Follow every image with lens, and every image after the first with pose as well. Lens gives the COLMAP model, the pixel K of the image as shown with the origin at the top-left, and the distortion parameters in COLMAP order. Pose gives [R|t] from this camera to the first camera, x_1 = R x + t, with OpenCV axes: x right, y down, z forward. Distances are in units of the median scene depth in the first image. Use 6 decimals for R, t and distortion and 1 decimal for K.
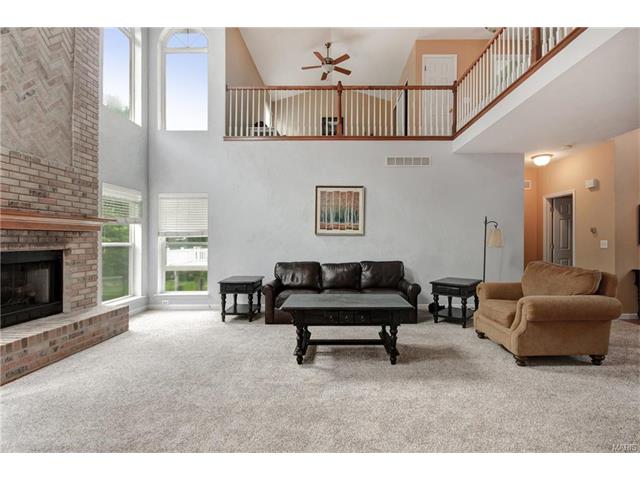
lens RADIAL K [[311.9, 0, 335.0], [0, 311.9, 243.3], [0, 0, 1]] dist [-0.005443, -0.003057]
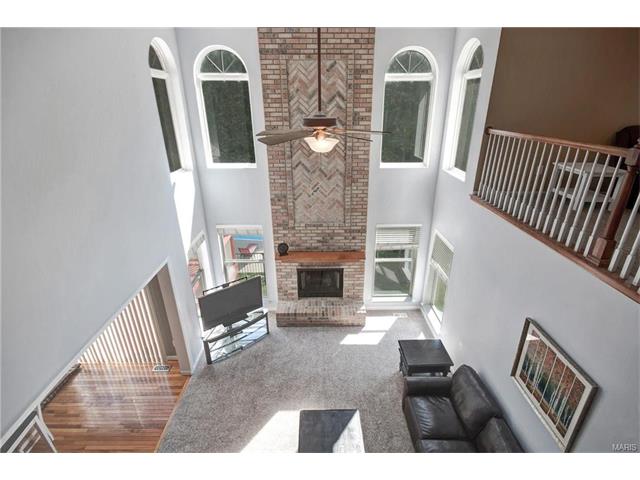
lens RADIAL K [[311.9, 0, 319.5], [0, 311.9, 228.3], [0, 0, 1]] dist [-0.005443, -0.003057]
pose [[0.013429, 0.386117, -0.922352, 0.577918], [-0.006487, 0.922450, 0.386063, -0.789217], [0.999889, 0.000799, 0.014892, 0.811644]]
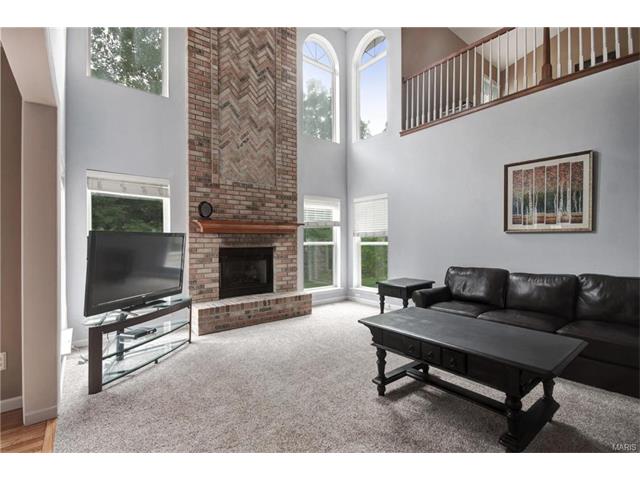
lens RADIAL K [[302.4, 0, 324.2], [0, 302.4, 242.3], [0, 0, 1]] dist [0.001357, 0.000081]
pose [[0.627885, 0.003651, -0.778297, 0.310284], [-0.004554, 0.999989, 0.001017, -0.002874], [0.778293, 0.002906, 0.627895, 0.313338]]
